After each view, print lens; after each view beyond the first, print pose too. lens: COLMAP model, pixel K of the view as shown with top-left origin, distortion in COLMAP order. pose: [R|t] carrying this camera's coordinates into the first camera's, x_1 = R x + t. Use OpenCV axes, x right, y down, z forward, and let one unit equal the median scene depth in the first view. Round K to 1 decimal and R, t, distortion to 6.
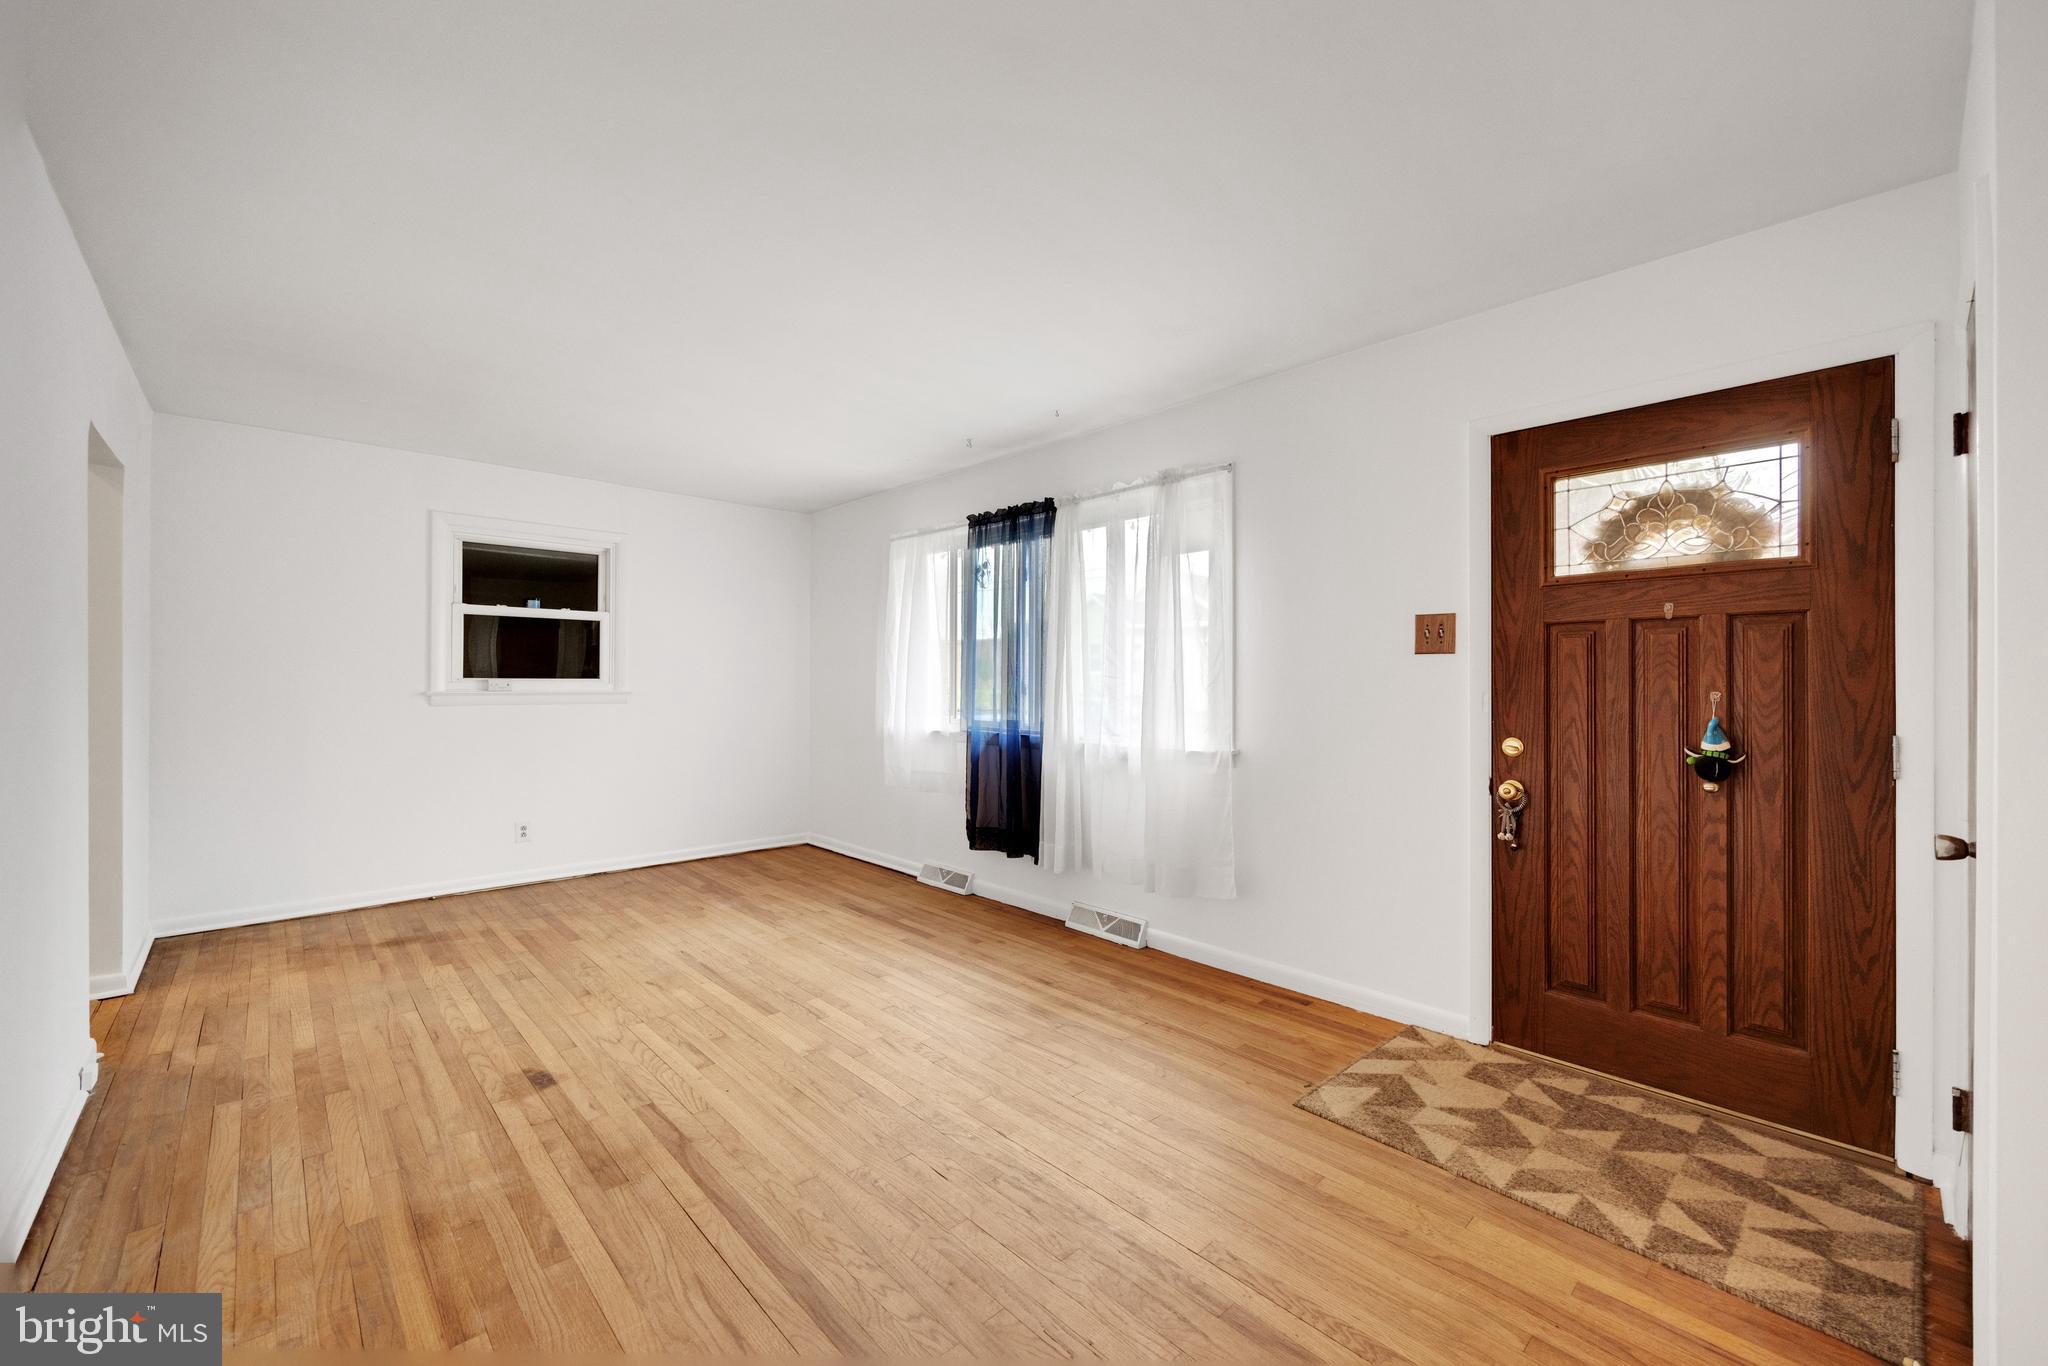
lens RADIAL K [[817.3, 0, 1013.3], [0, 817.3, 681.5], [0, 0, 1]] dist [0.000825, 0.000118]
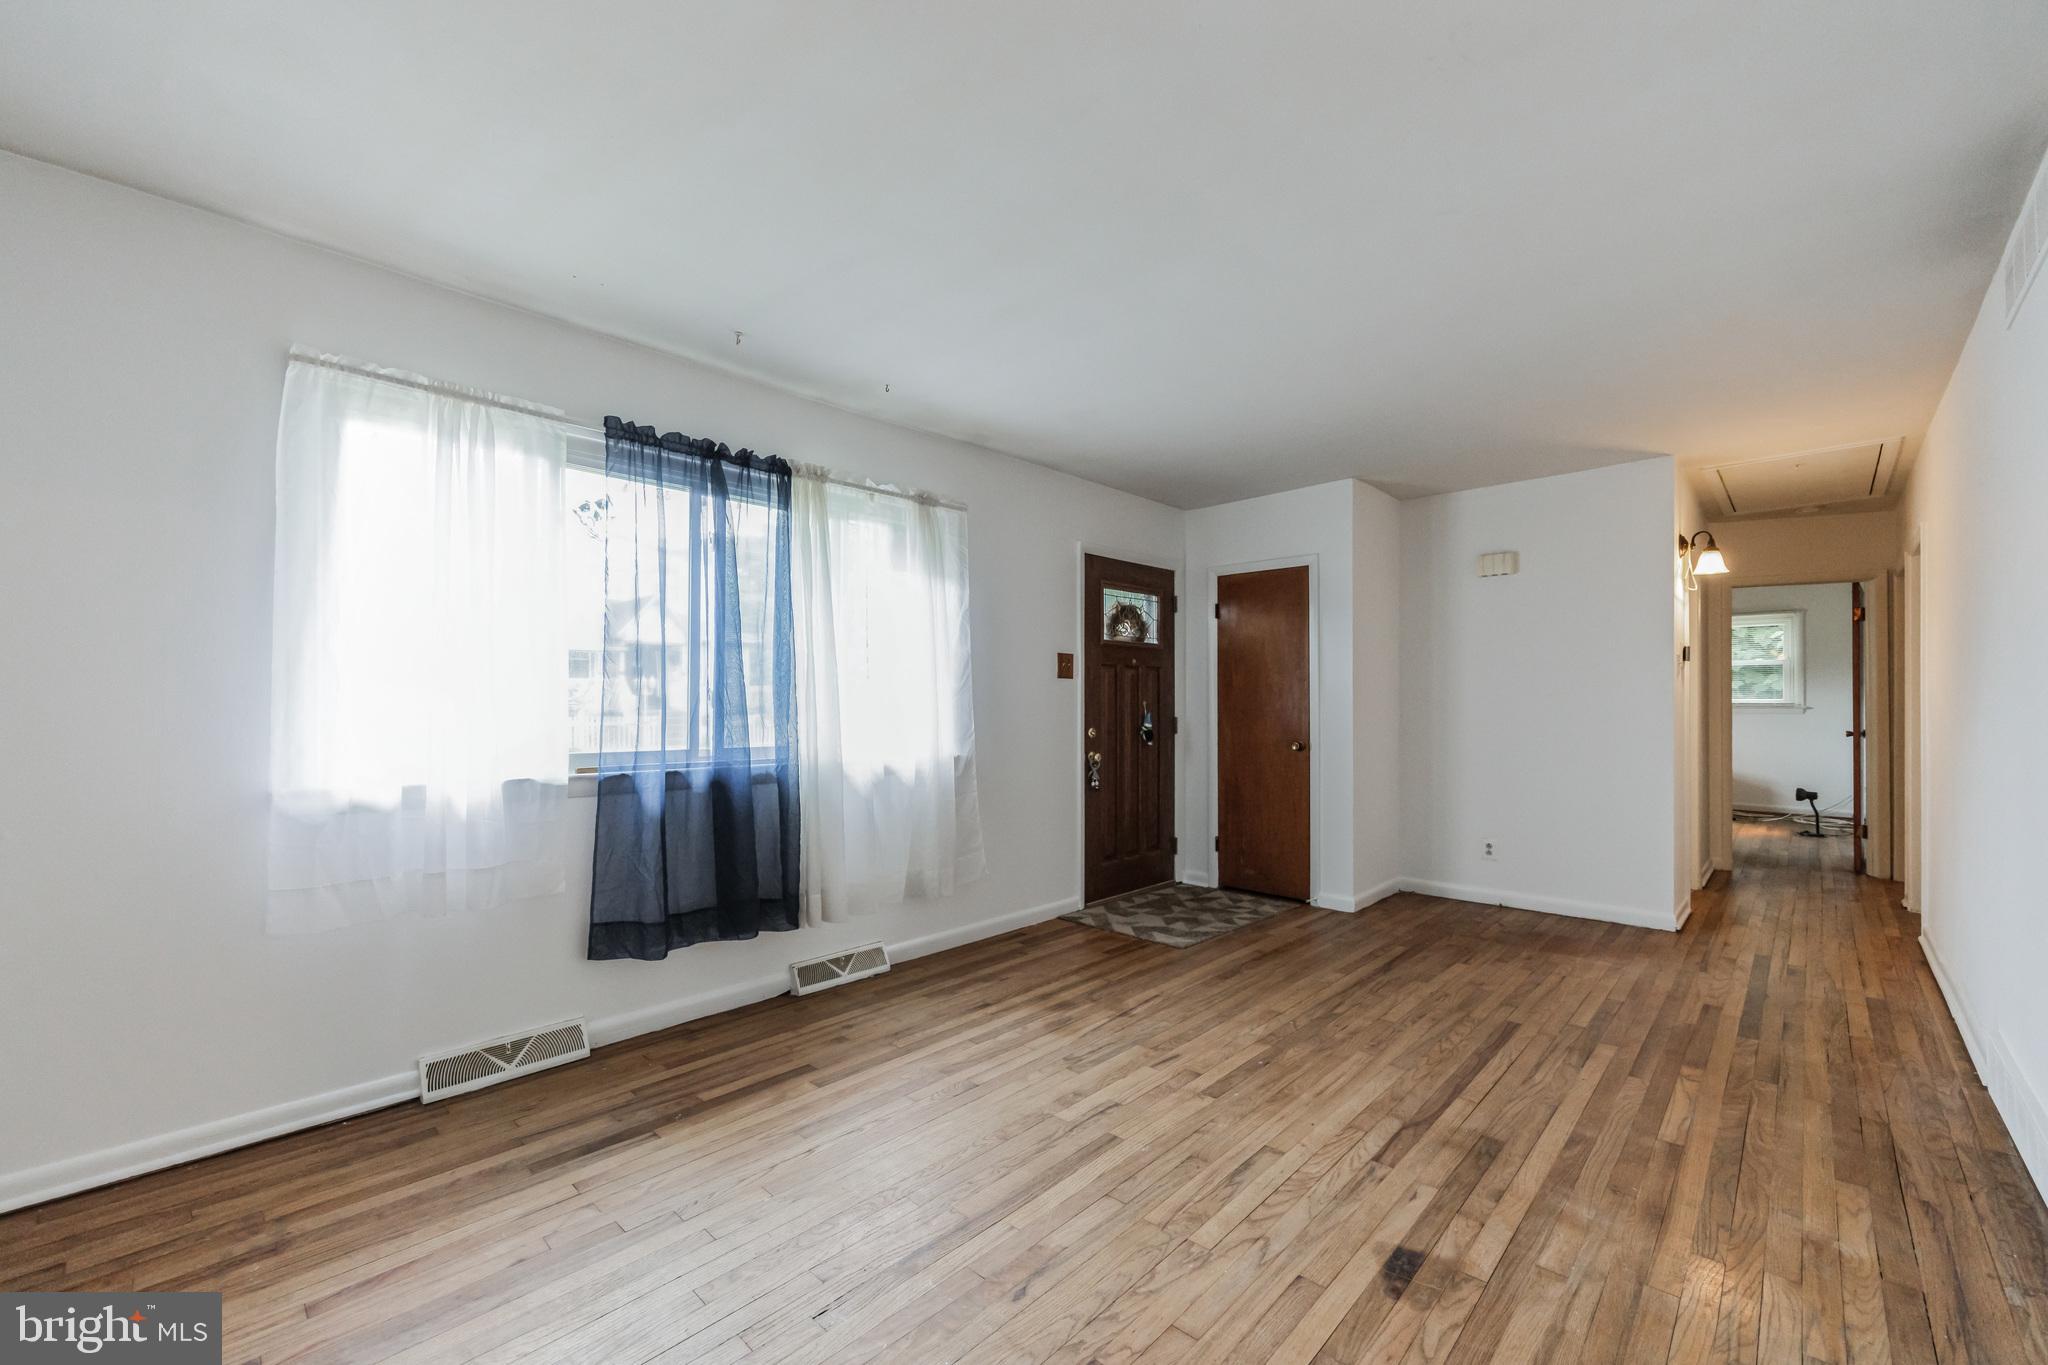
lens RADIAL K [[822.6, 0, 1020.8], [0, 822.6, 702.7], [0, 0, 1]] dist [-0.002300, -0.000149]
pose [[-0.061452, -0.002063, 0.998108, -1.293163], [-0.000300, 0.999998, 0.002048, 0.012505], [-0.998110, -0.000173, -0.061452, 1.414845]]
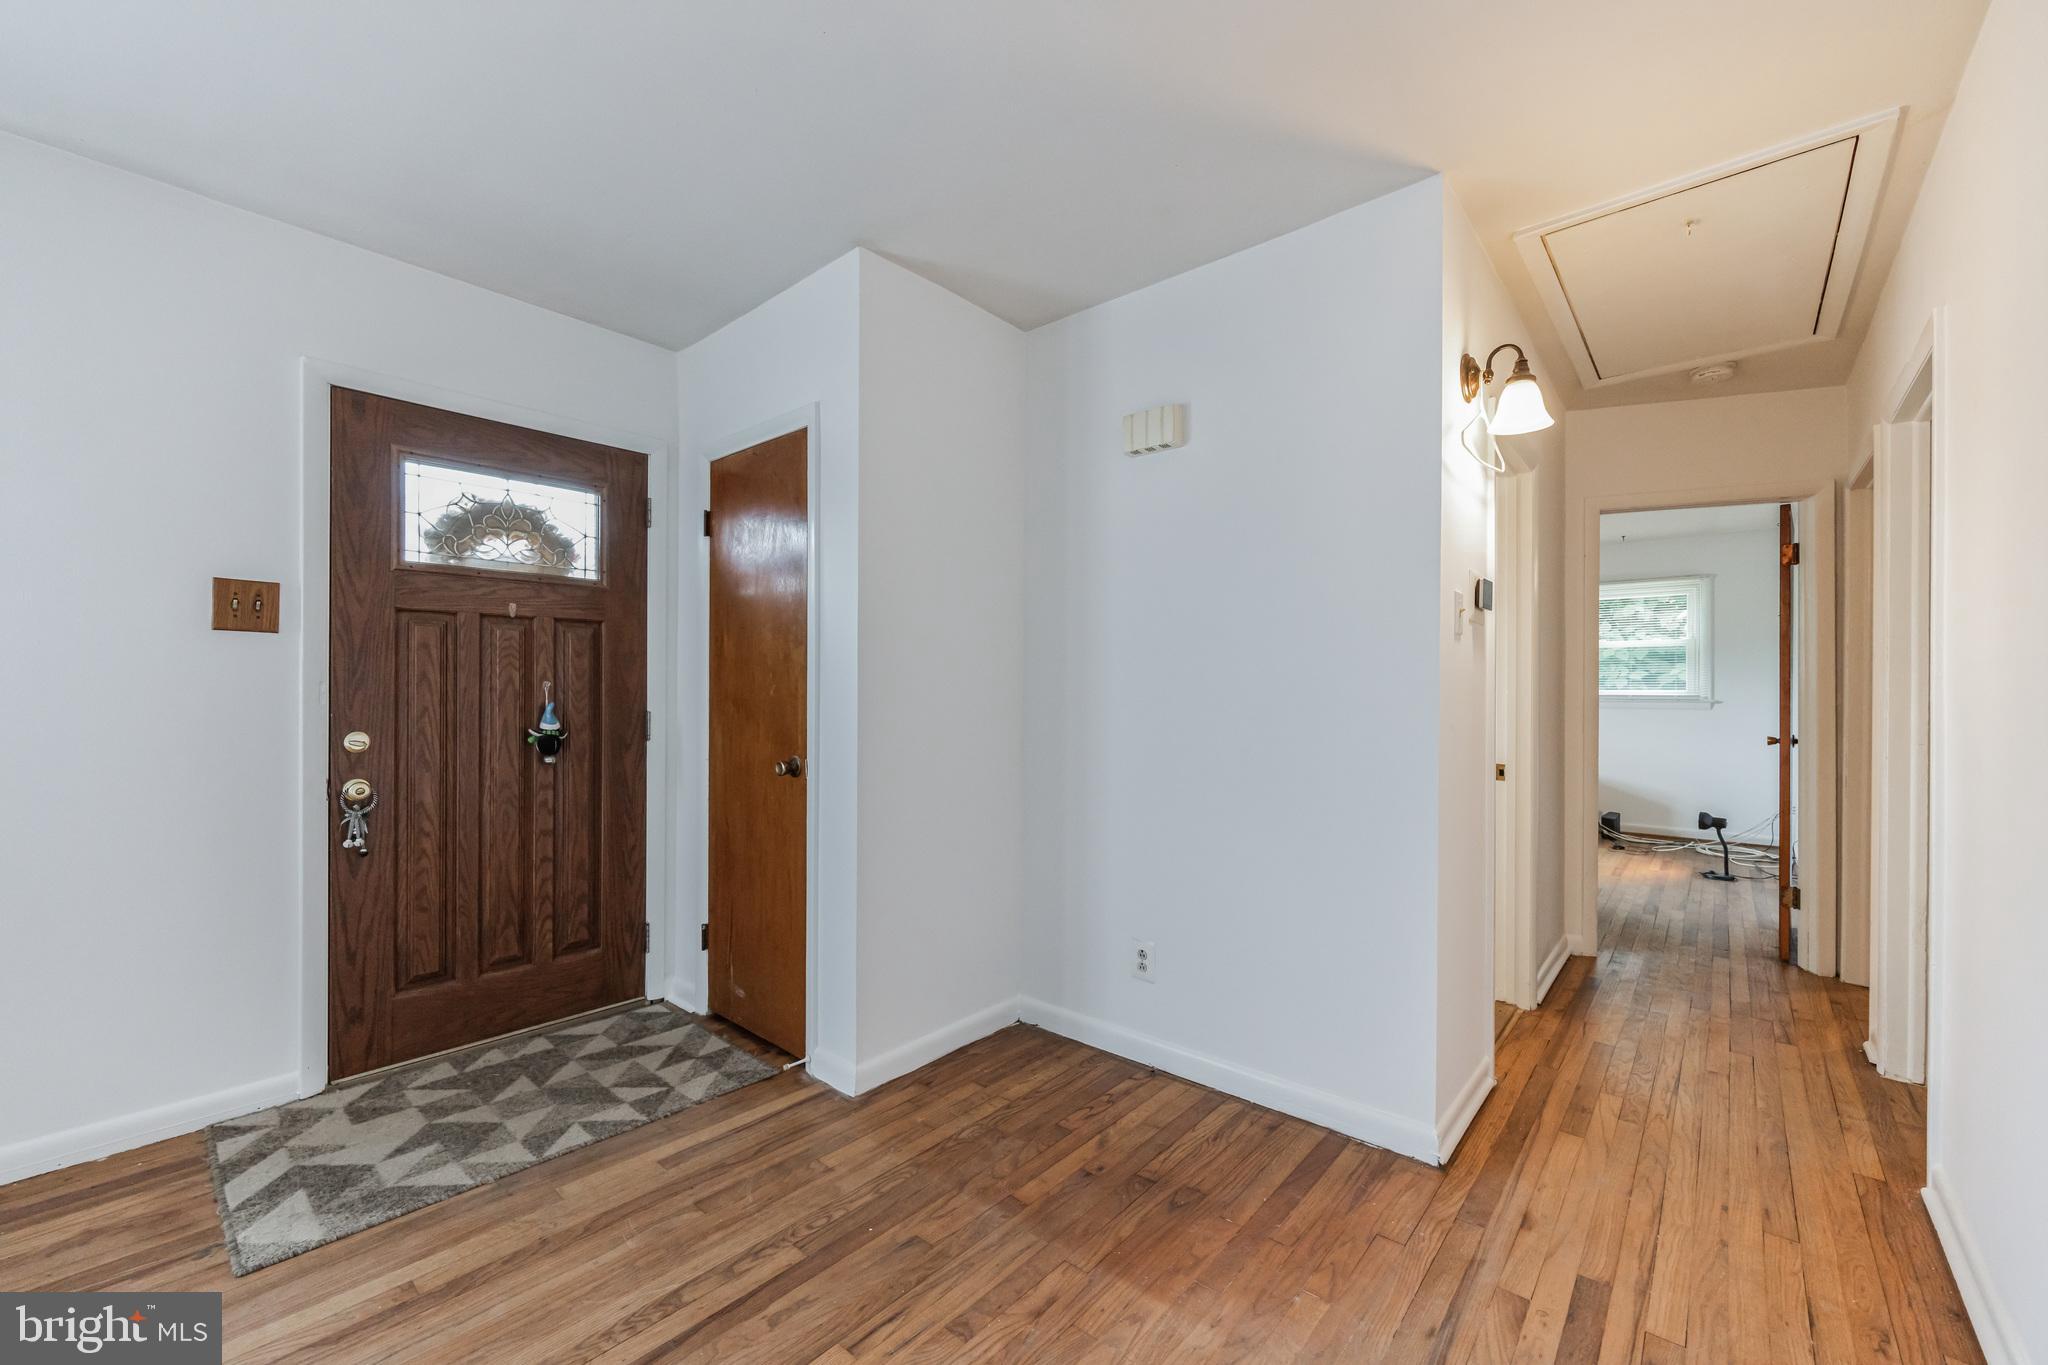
lens RADIAL K [[813.5, 0, 1018.6], [0, 813.5, 693.0], [0, 0, 1]] dist [-0.005515, -0.000055]
pose [[-0.111192, -0.003363, 0.993793, -0.396096], [-0.007293, 0.999970, 0.002568, 0.020753], [-0.993772, -0.006962, -0.111213, 0.422633]]
